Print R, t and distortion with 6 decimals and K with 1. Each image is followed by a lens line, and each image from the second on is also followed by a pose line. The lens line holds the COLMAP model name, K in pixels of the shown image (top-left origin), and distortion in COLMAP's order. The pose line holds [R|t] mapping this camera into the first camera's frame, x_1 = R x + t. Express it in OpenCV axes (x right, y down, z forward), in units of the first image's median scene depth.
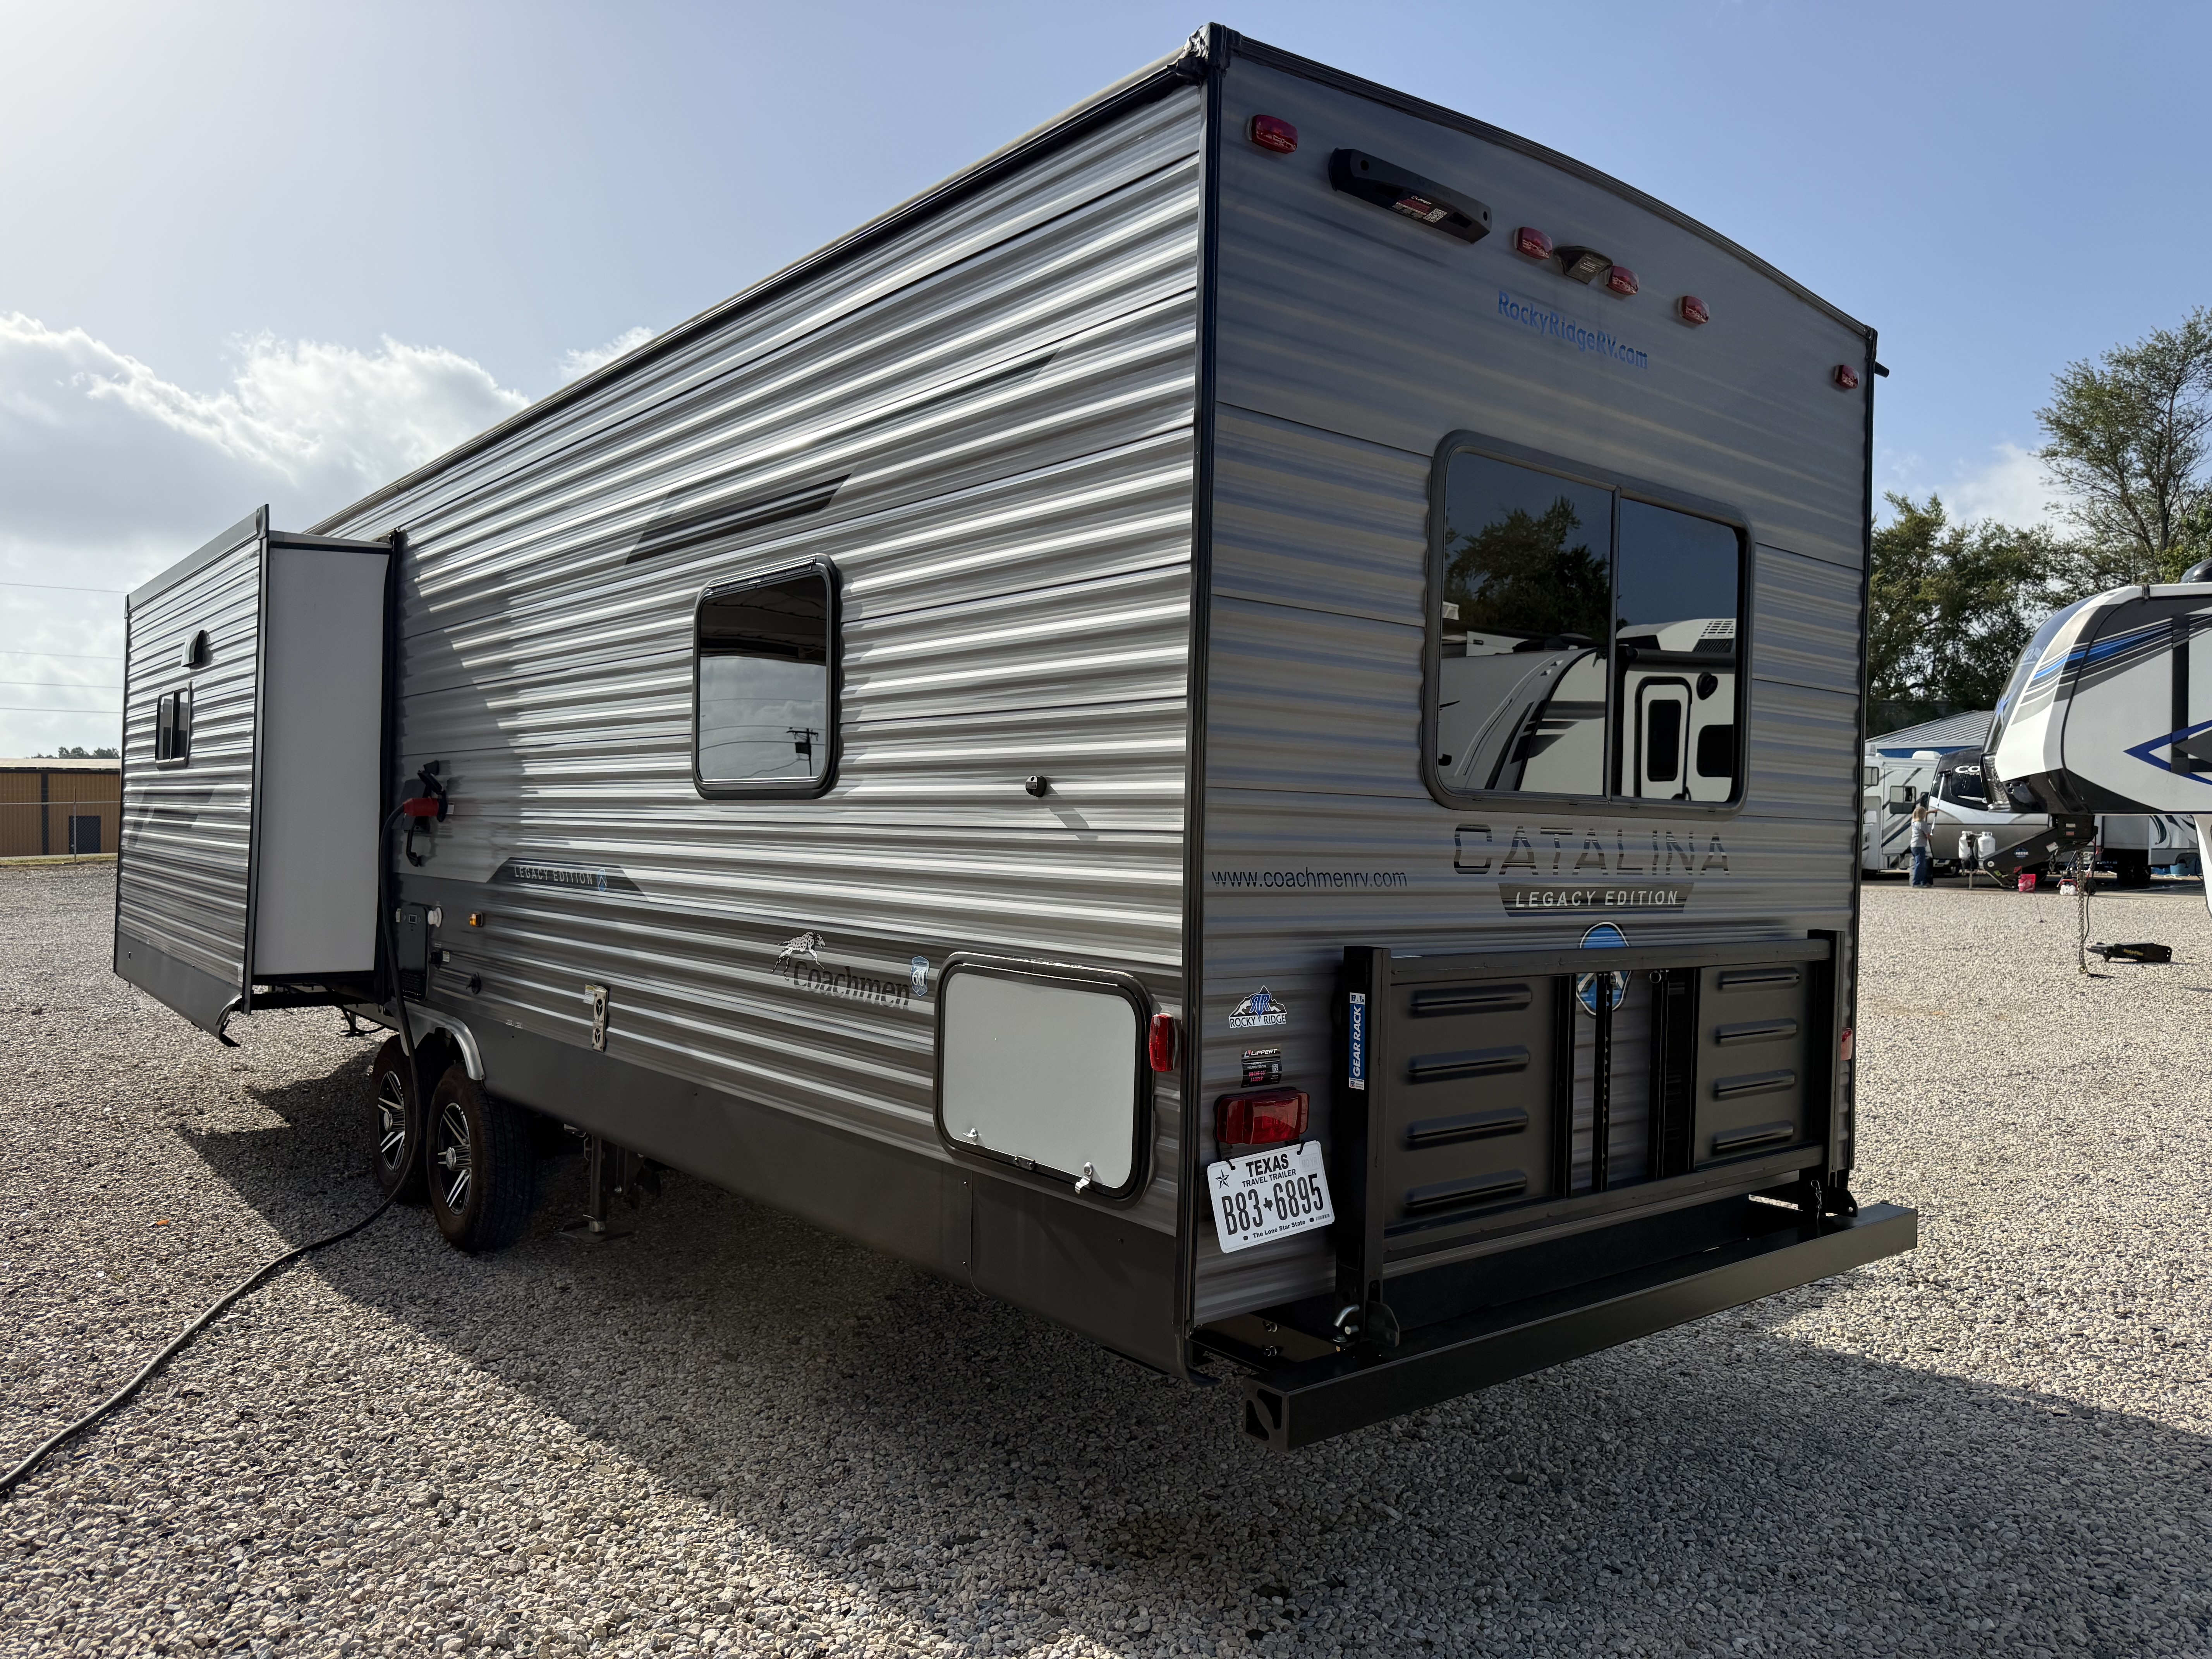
lens RADIAL K [[1559.3, 0, 1123.0], [0, 1559.3, 833.2], [0, 0, 1]] dist [0.019280, -0.020528]
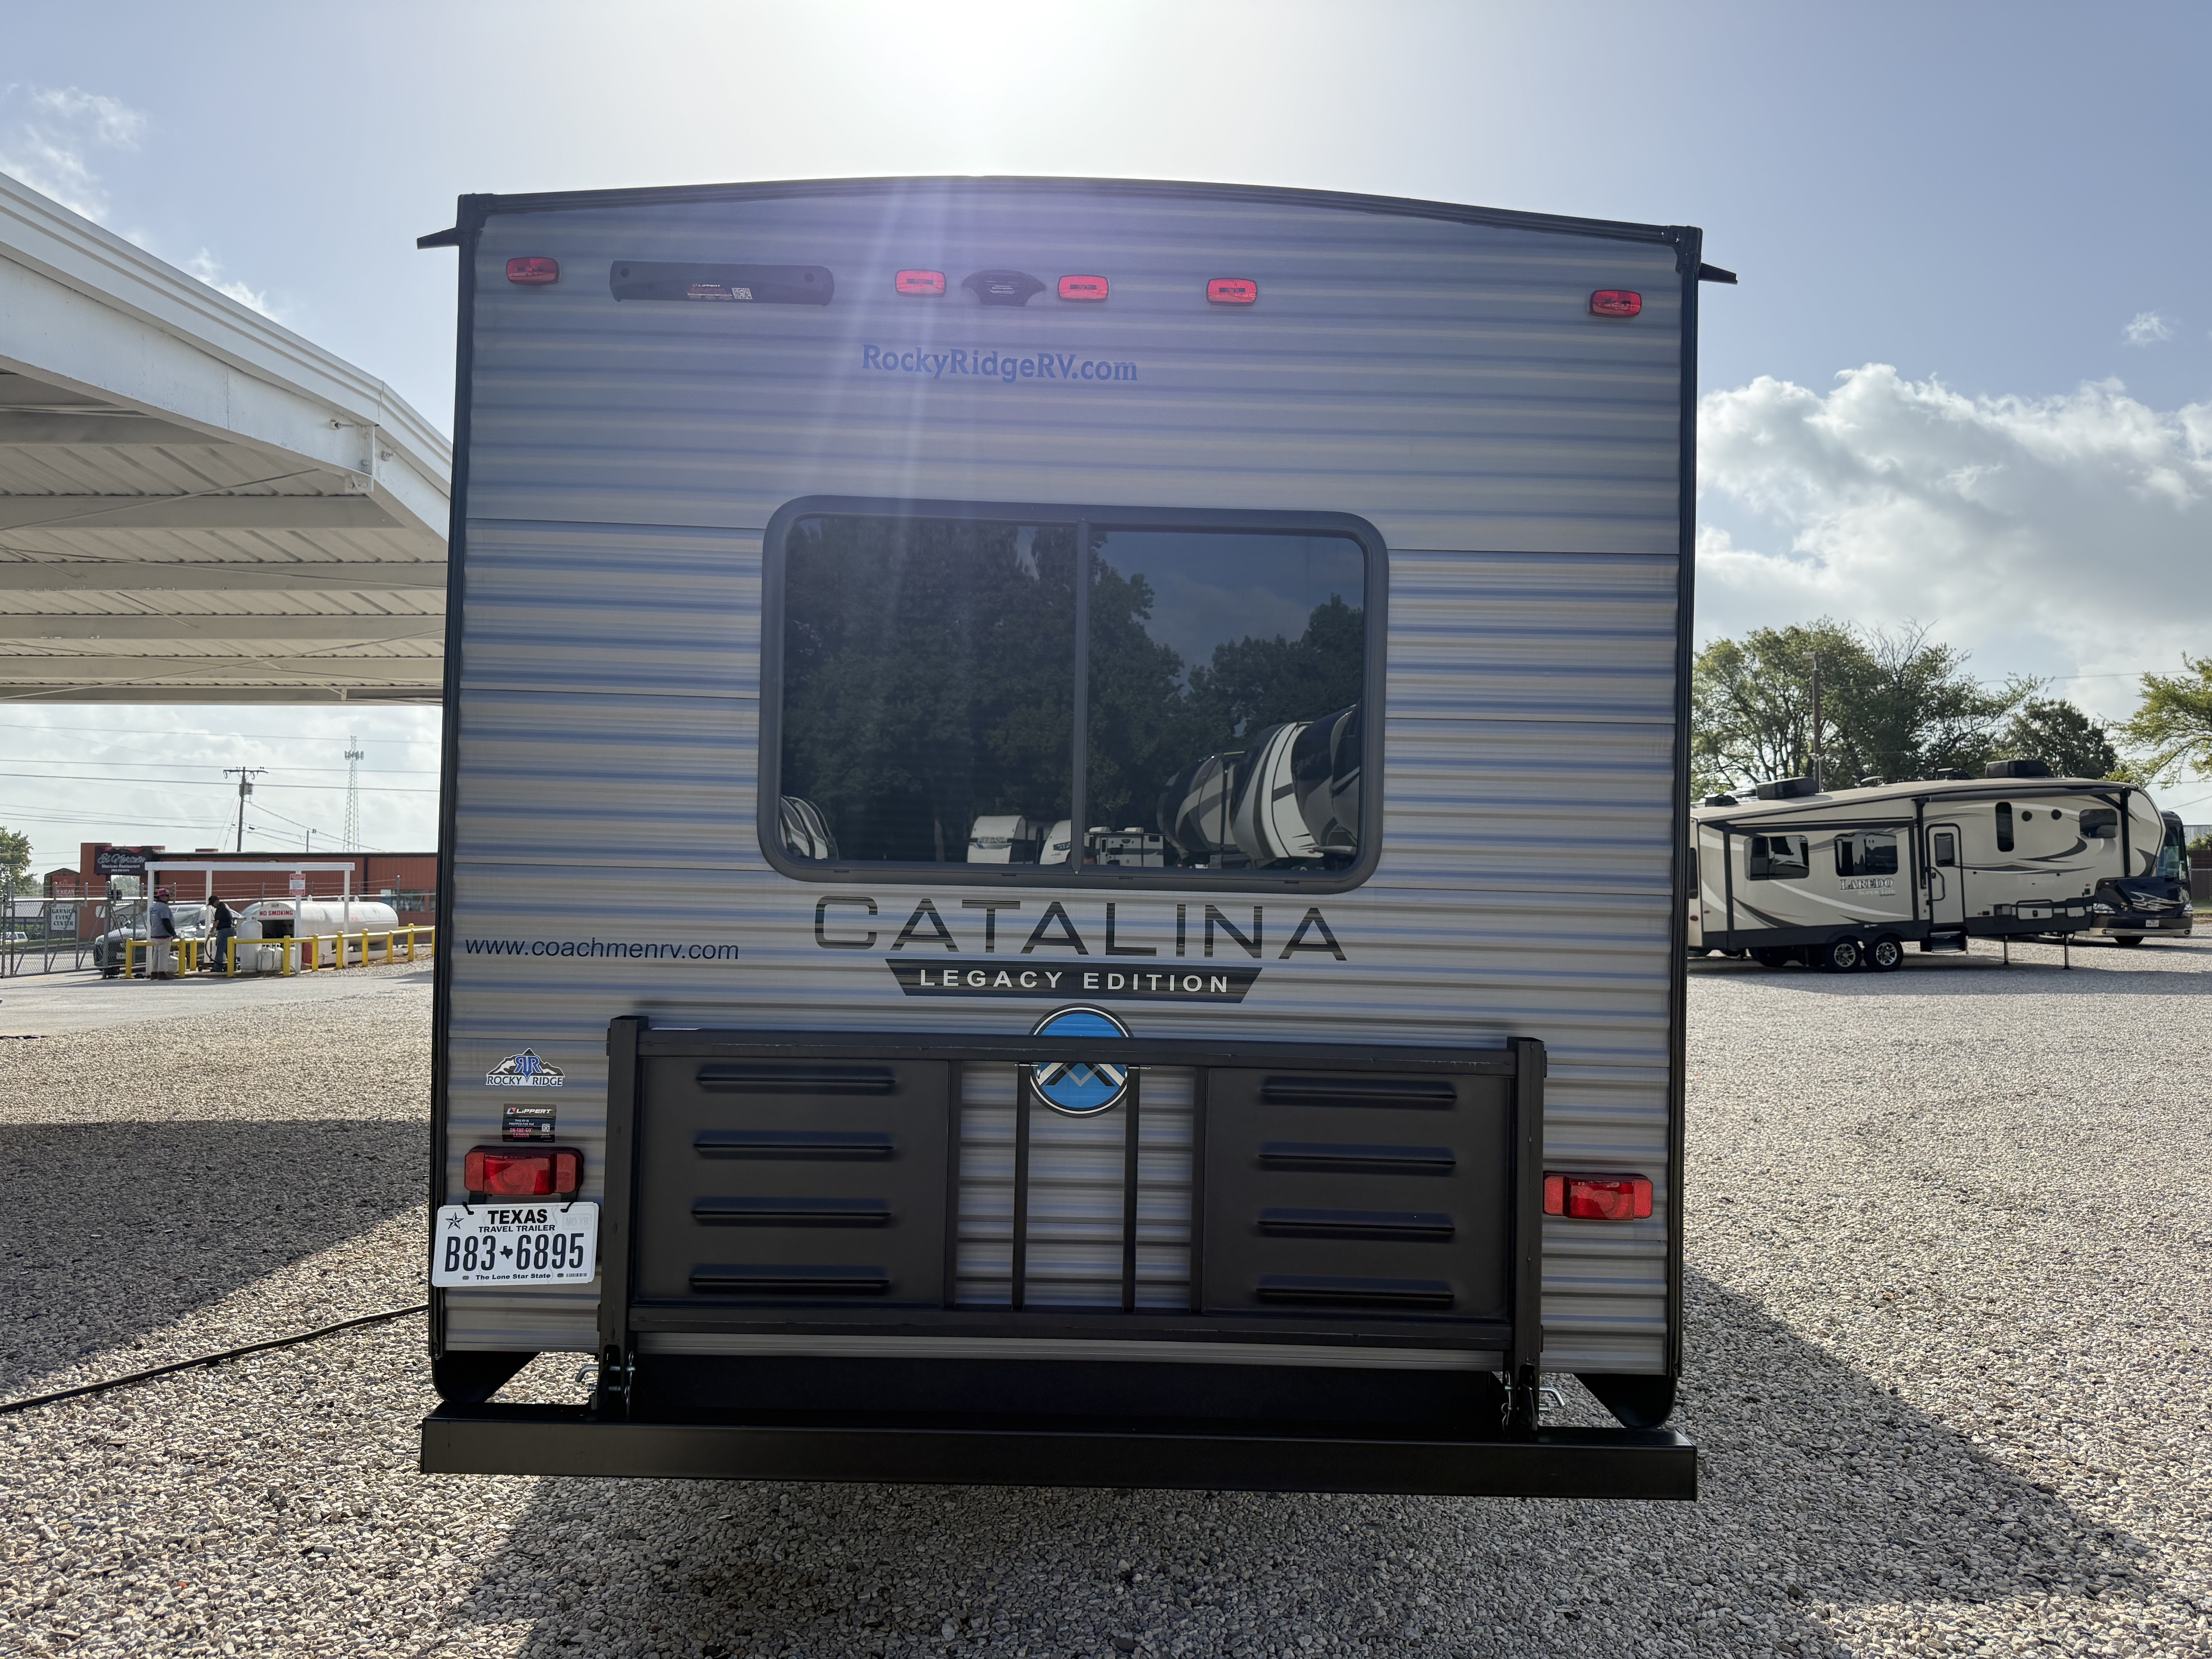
lens RADIAL K [[1559.3, 0, 1129.3], [0, 1559.3, 831.4], [0, 0, 1]] dist [0.019280, -0.020528]
pose [[0.784206, -0.024568, -0.620014, 0.907458], [-0.003813, 0.999006, -0.044409, -0.004217], [0.620489, 0.037190, 0.783333, 0.339577]]
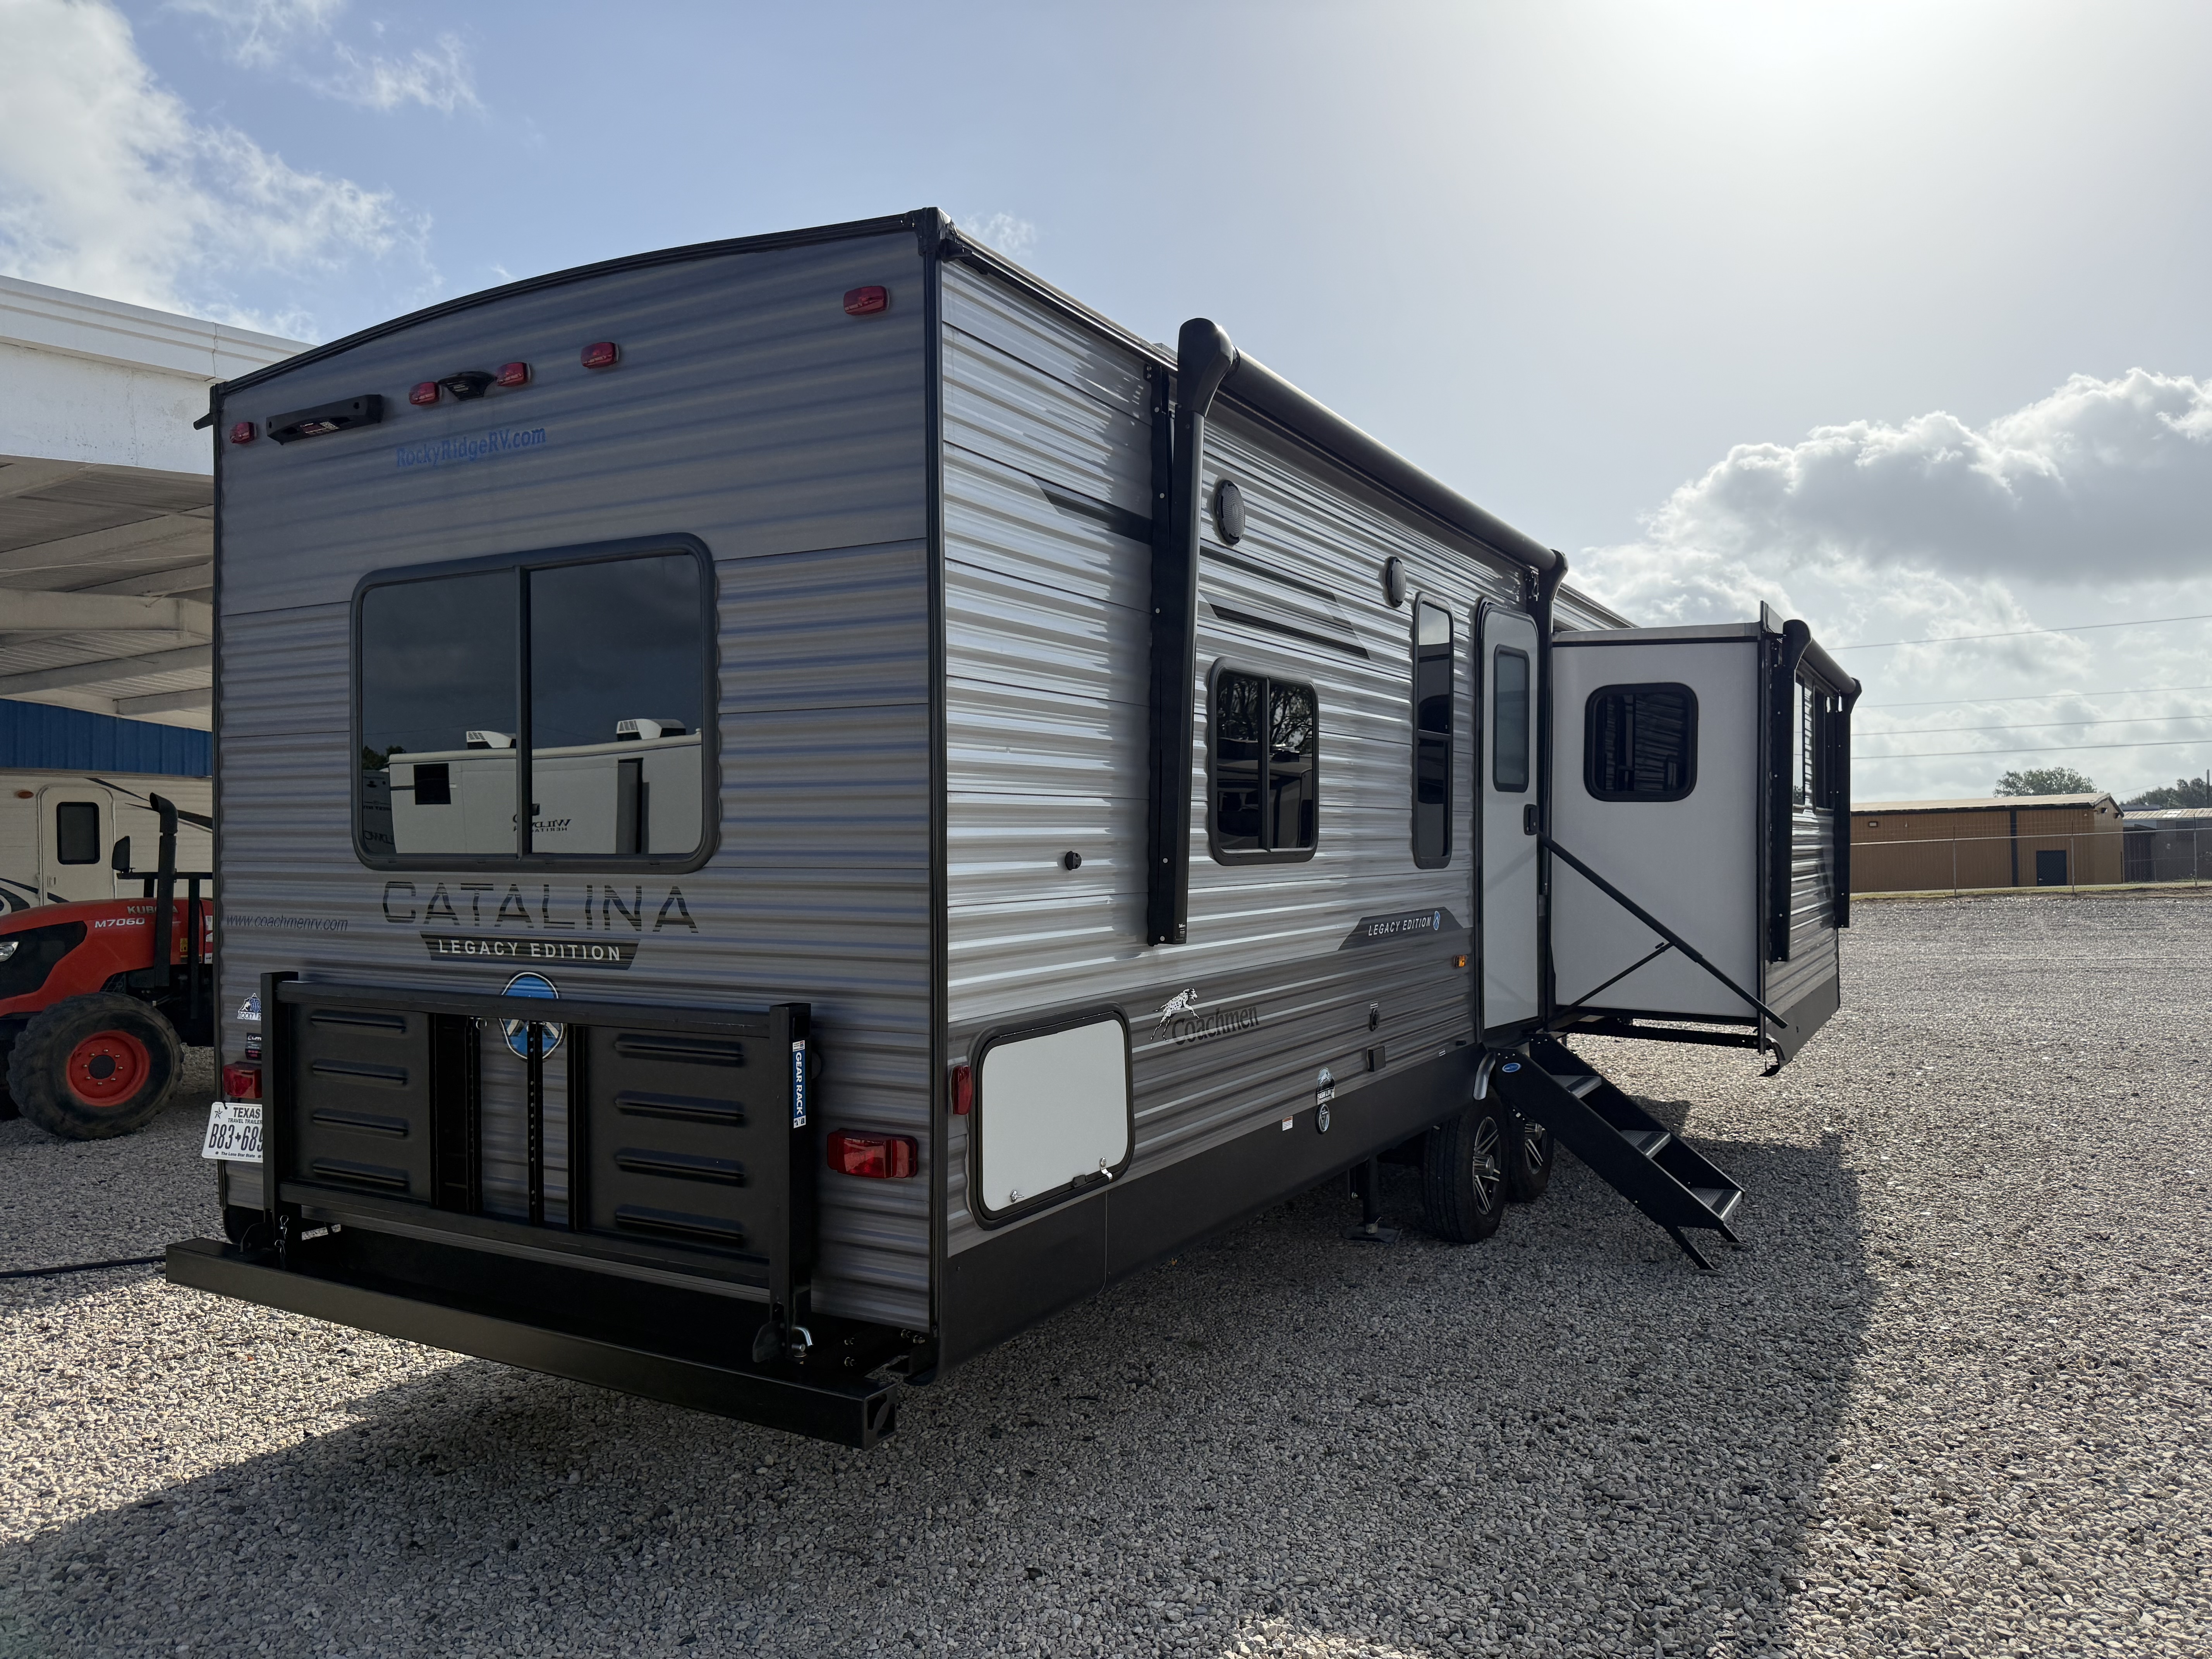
lens RADIAL K [[1559.3, 0, 1111.3], [0, 1559.3, 835.4], [0, 0, 1]] dist [0.019280, -0.020528]
pose [[0.366643, -0.029801, -0.929884, 1.497879], [0.012000, 0.999555, -0.027302, -0.002497], [0.930284, -0.001149, 0.366838, 1.012749]]
